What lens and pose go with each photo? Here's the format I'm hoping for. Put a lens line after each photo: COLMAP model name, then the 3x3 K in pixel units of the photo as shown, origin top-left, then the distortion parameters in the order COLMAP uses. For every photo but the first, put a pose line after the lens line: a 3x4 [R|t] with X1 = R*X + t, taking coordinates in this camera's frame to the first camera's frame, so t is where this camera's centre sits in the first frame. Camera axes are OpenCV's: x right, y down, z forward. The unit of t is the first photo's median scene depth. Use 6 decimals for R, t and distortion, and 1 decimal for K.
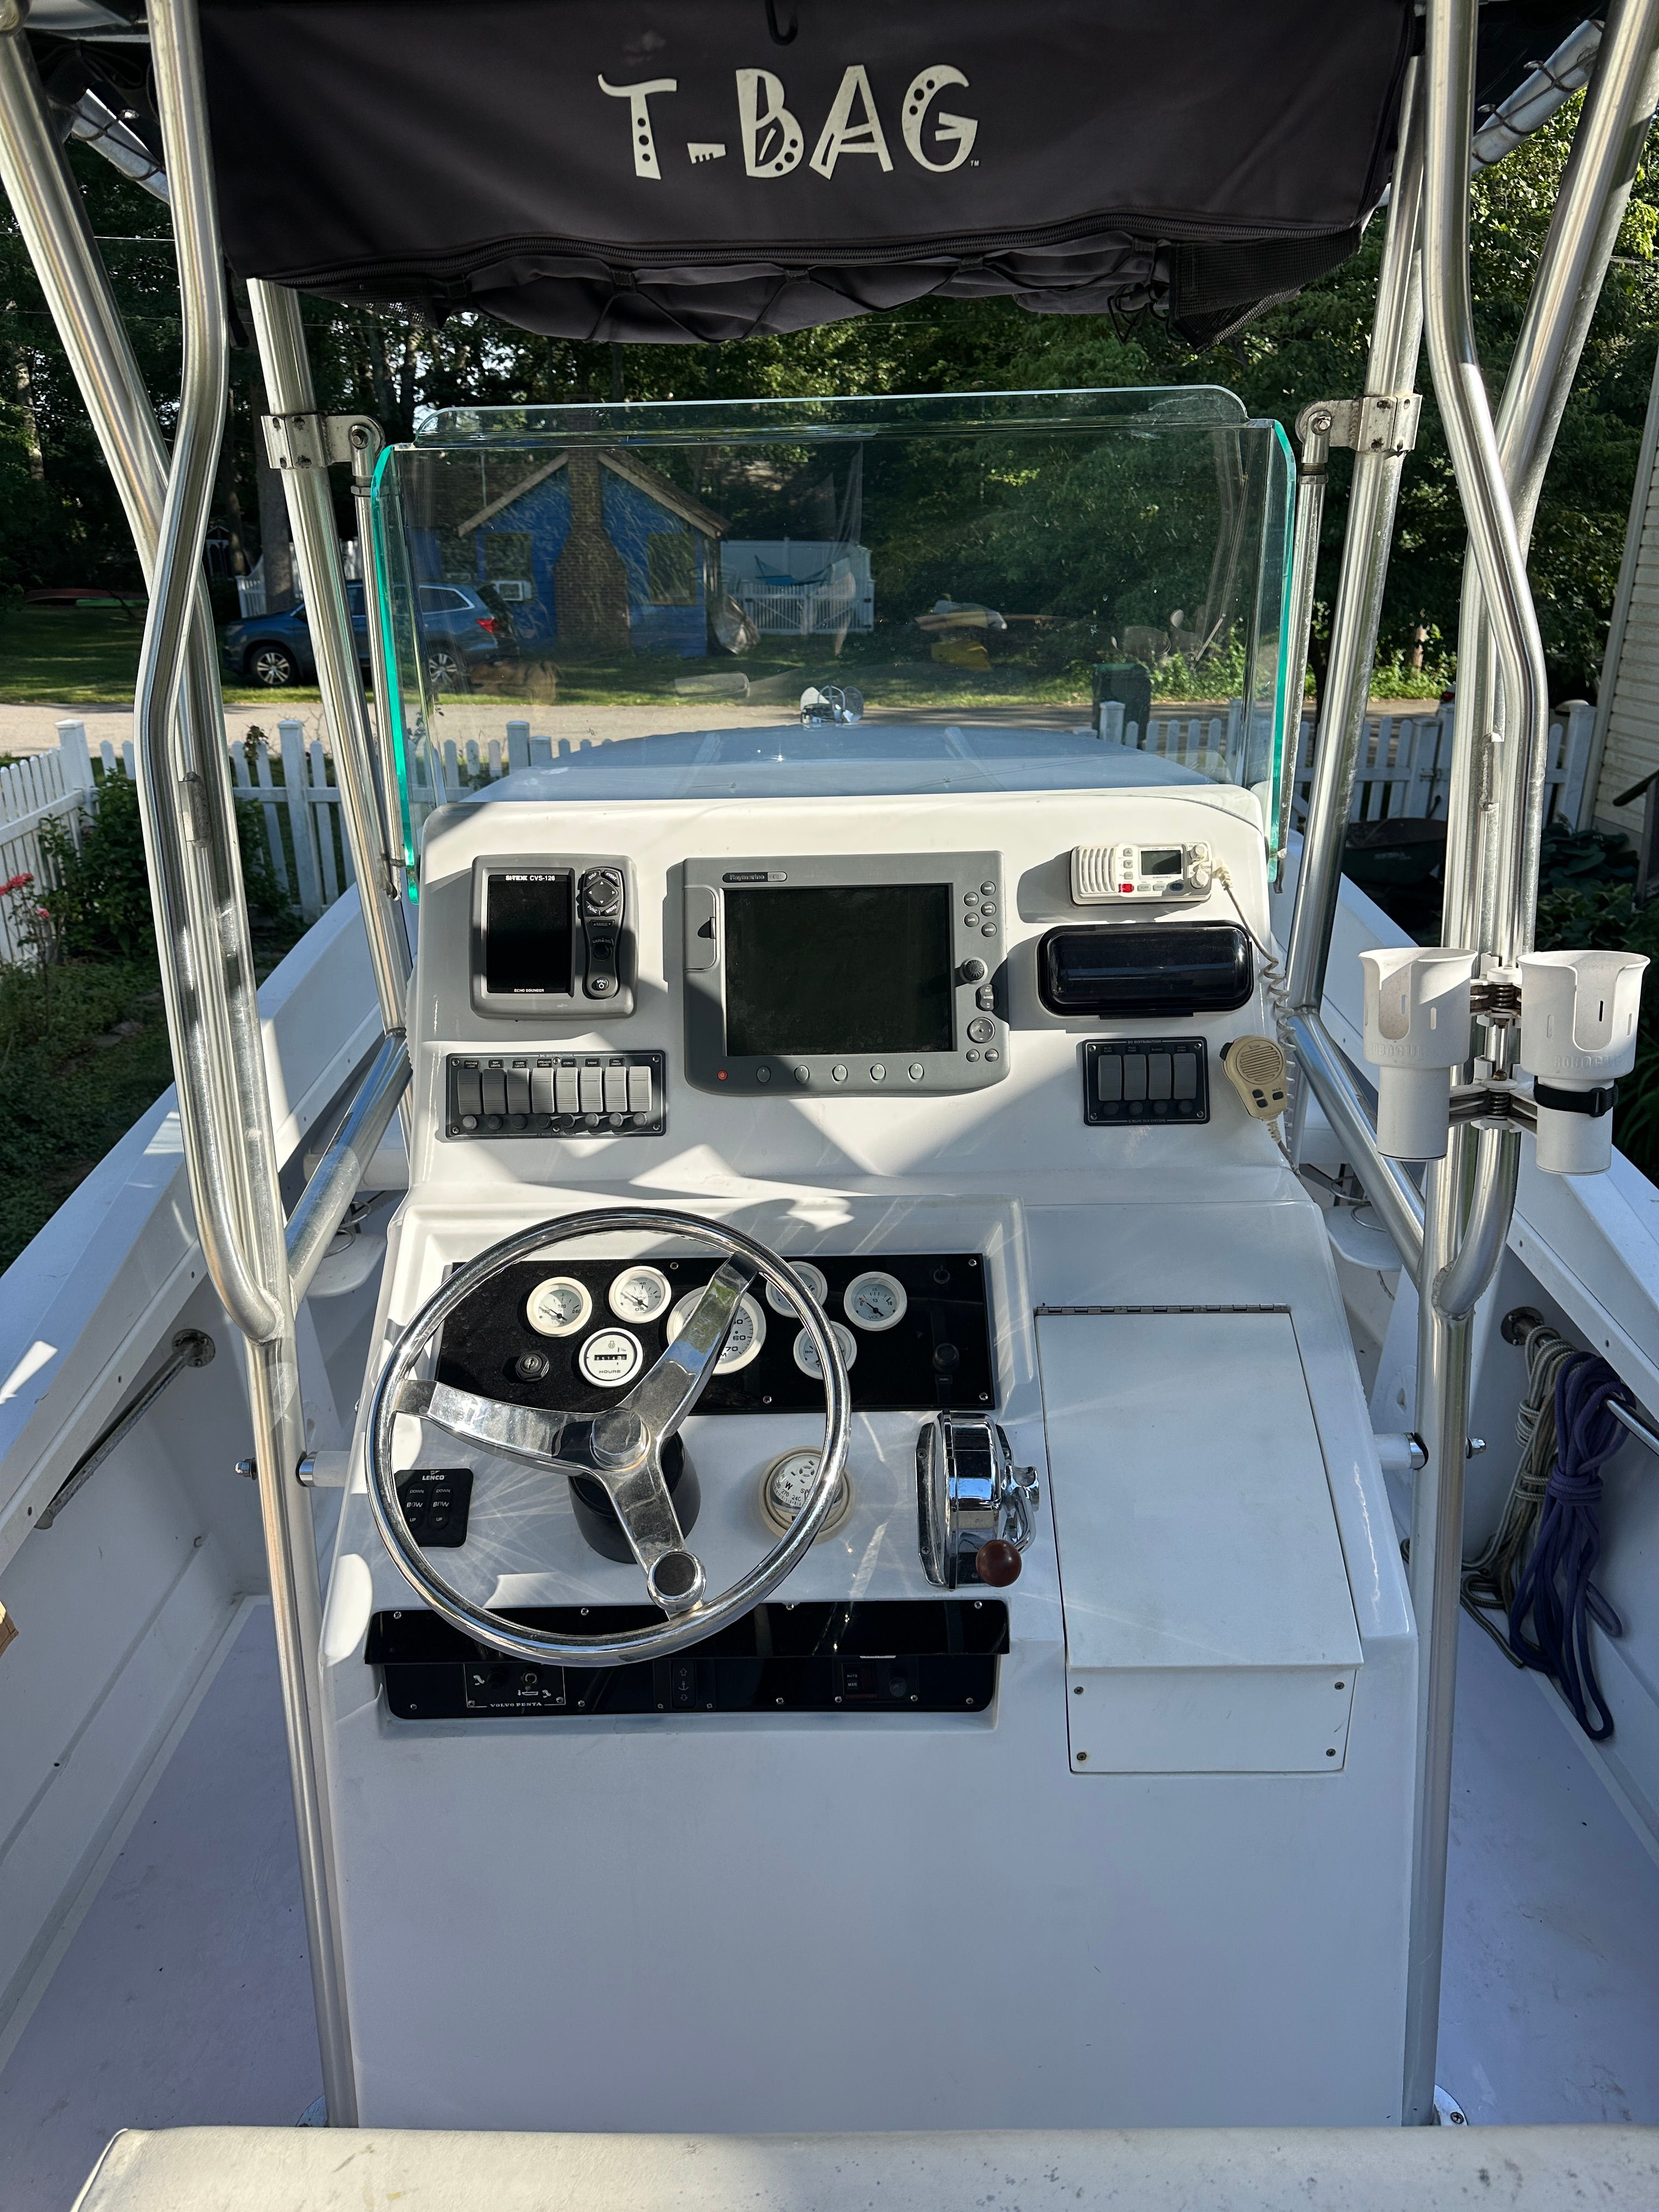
lens RADIAL K [[1521.2, 0, 832.0], [0, 1521.2, 1079.5], [0, 0, 1]] dist [0.102601, -0.129757]
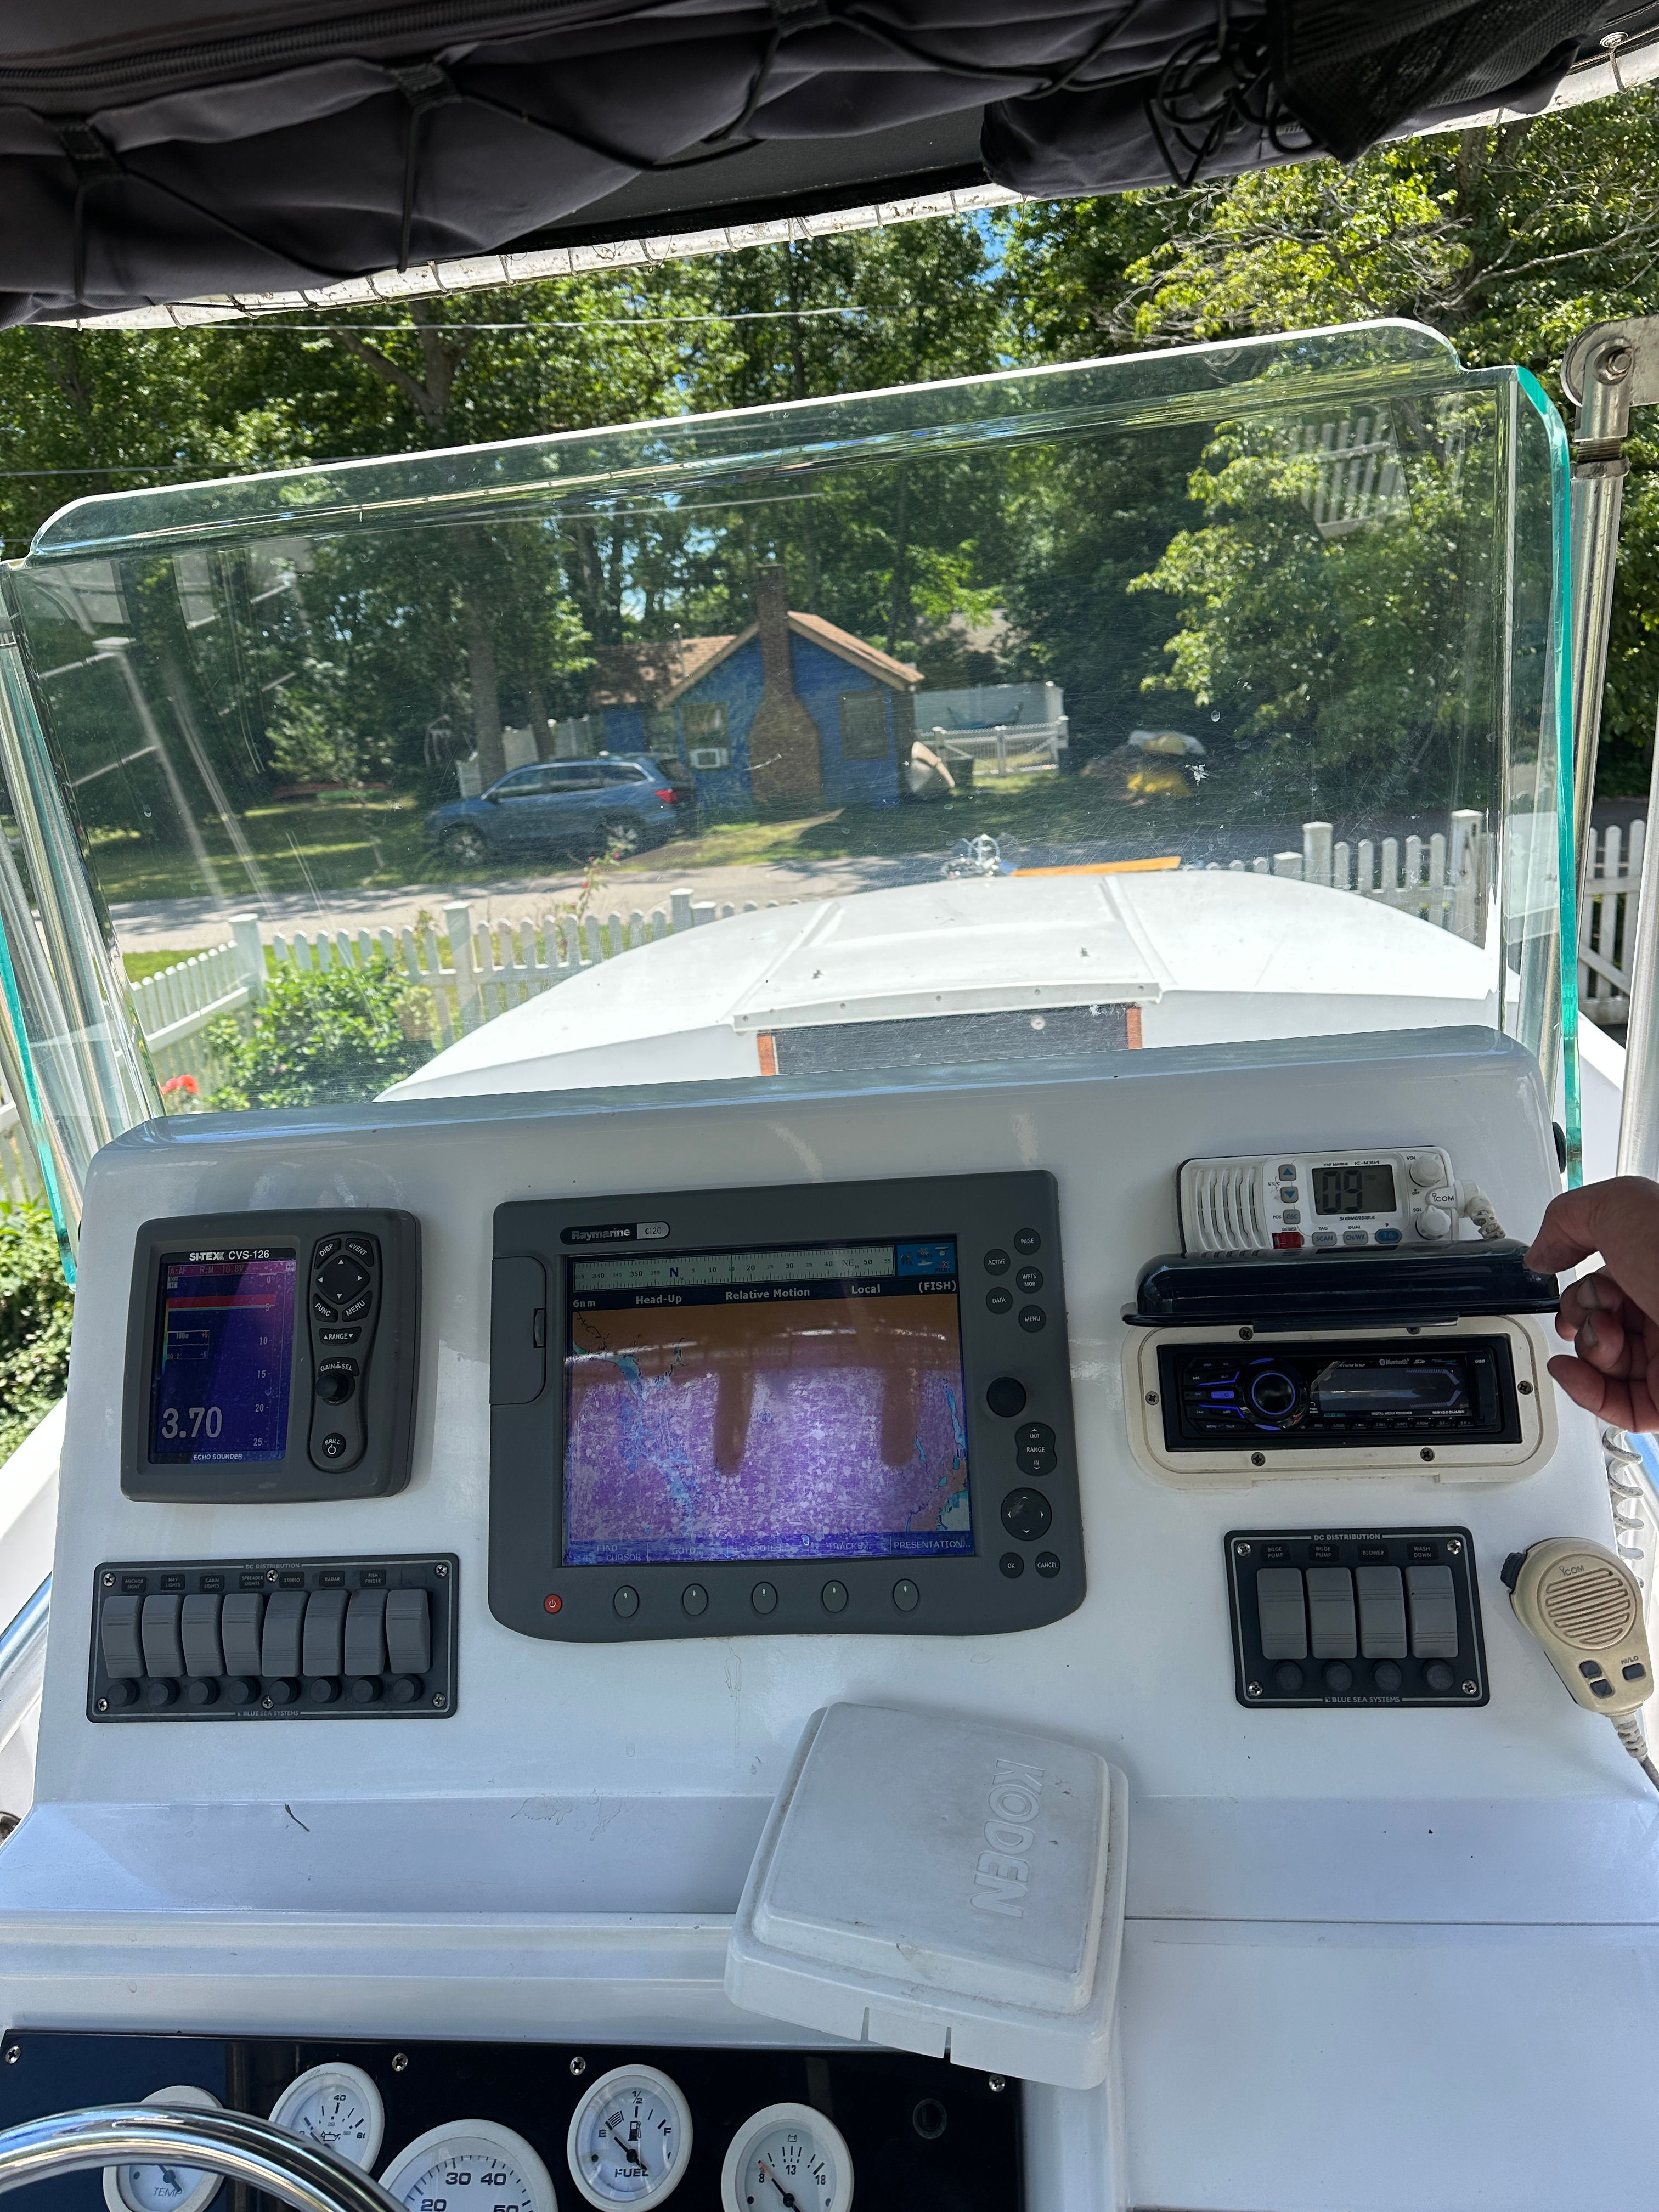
lens RADIAL K [[1531.2, 0, 838.8], [0, 1531.2, 1072.0], [0, 0, 1]] dist [0.038783, -0.038007]
pose [[0.989761, -0.045982, -0.135123, 0.112869], [0.033299, 0.994952, -0.094669, -0.137204], [0.138794, 0.089200, 0.986296, 0.451157]]
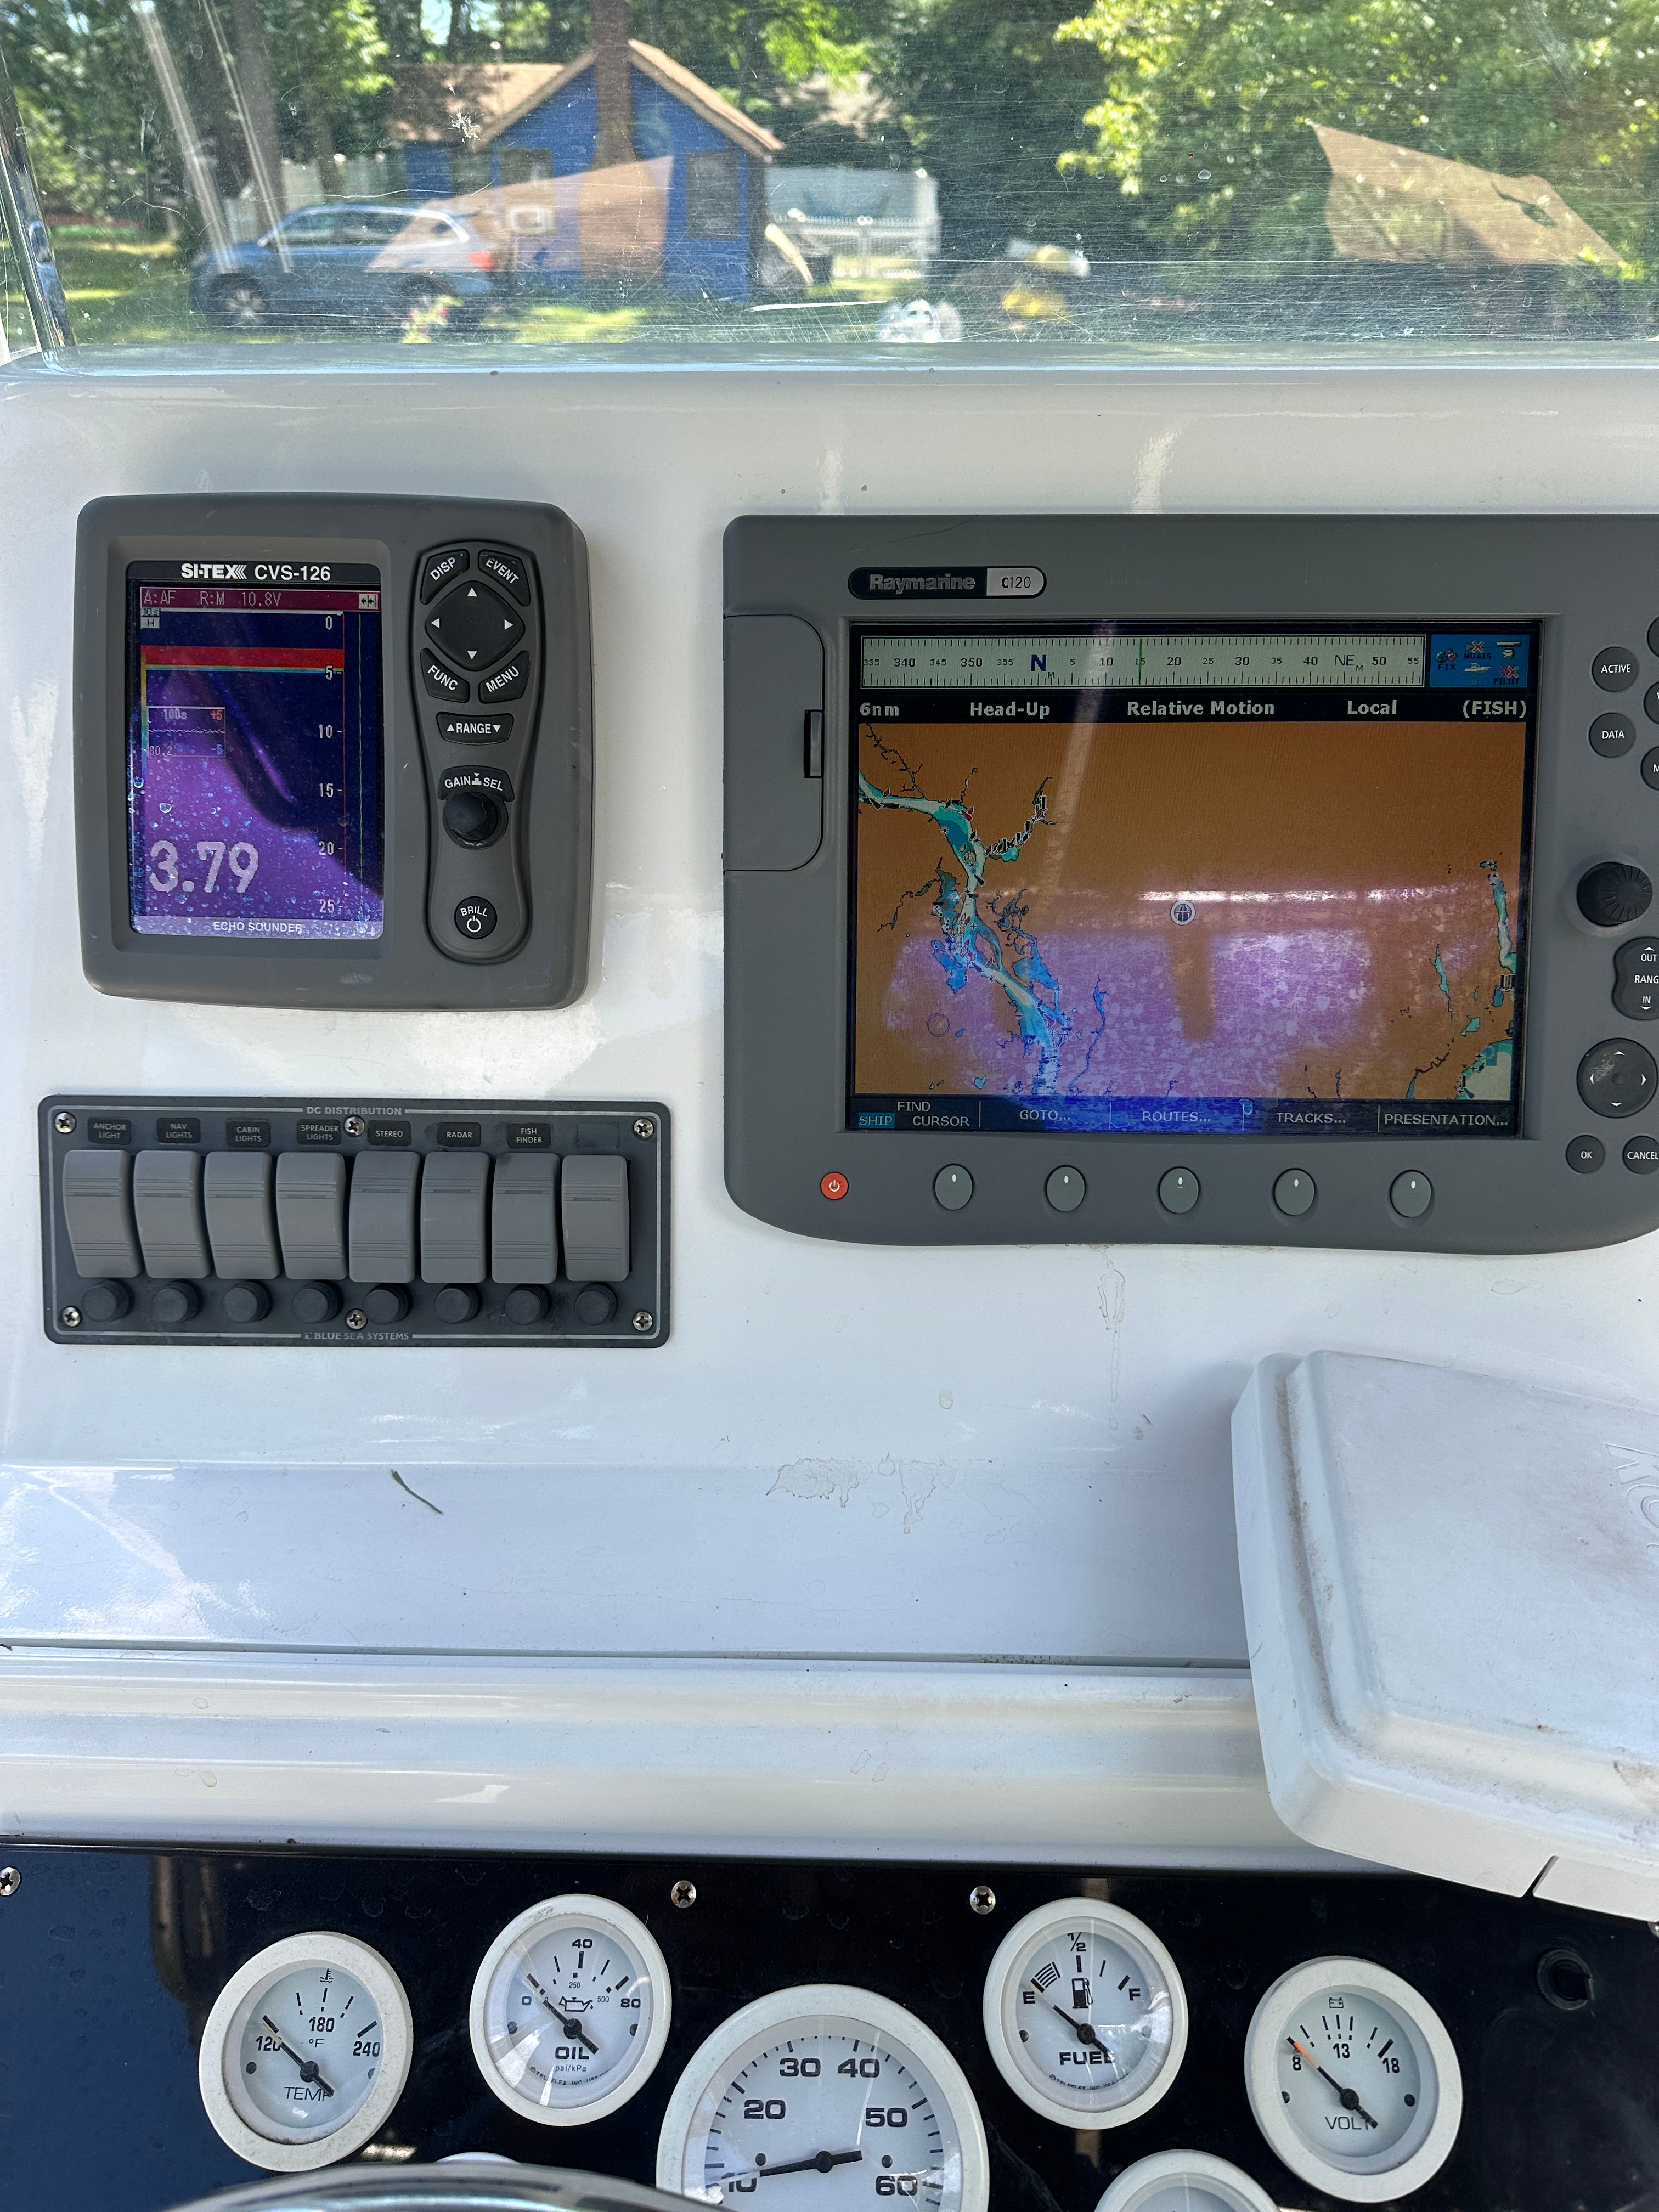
lens RADIAL K [[1521.2, 0, 832.0], [0, 1521.2, 1079.5], [0, 0, 1]] dist [0.102601, -0.129757]
pose [[0.999339, 0.031948, -0.017338, -0.067631], [-0.028069, 0.981316, 0.190344, -0.091645], [0.023095, -0.189731, 0.981564, 0.667417]]
